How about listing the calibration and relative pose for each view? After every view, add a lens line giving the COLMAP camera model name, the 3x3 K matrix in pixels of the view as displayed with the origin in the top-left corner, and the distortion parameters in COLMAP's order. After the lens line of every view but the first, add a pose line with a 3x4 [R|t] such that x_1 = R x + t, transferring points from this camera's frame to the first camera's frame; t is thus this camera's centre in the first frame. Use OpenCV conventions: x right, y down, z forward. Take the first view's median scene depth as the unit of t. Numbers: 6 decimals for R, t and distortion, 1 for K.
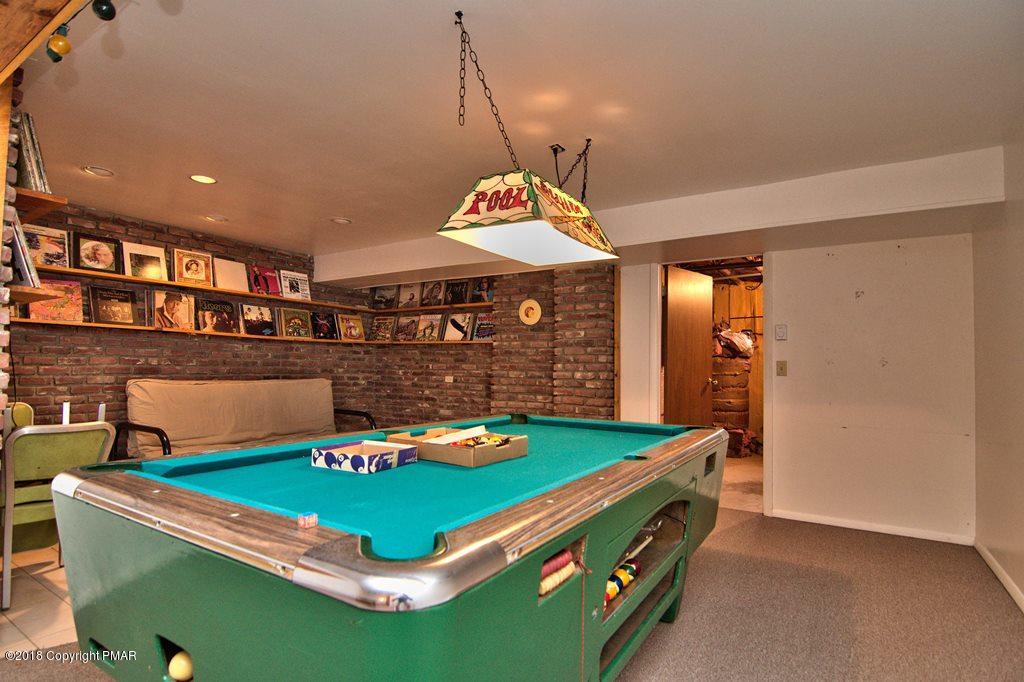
lens RADIAL K [[515.2, 0, 508.3], [0, 515.2, 346.6], [0, 0, 1]] dist [-0.003136, -0.000246]
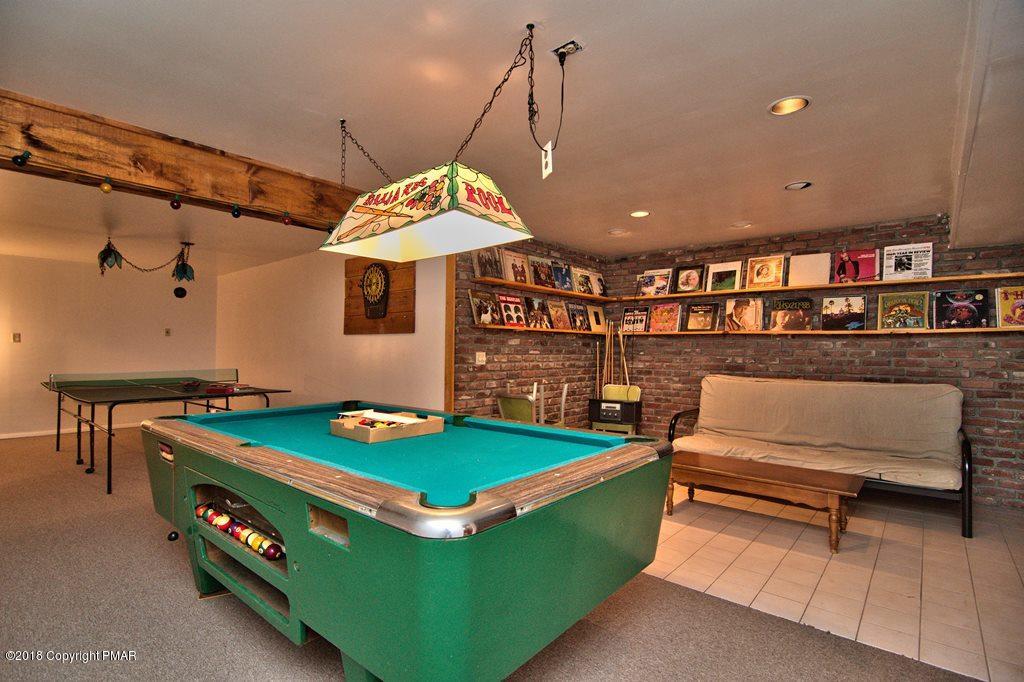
lens RADIAL K [[494.9, 0, 509.0], [0, 494.9, 344.3], [0, 0, 1]] dist [-0.030664, -0.001148]
pose [[-0.136186, -0.028067, -0.990286, 0.442863], [0.026627, 0.999134, -0.031980, 0.014021], [0.990325, -0.030724, -0.135320, 0.588722]]
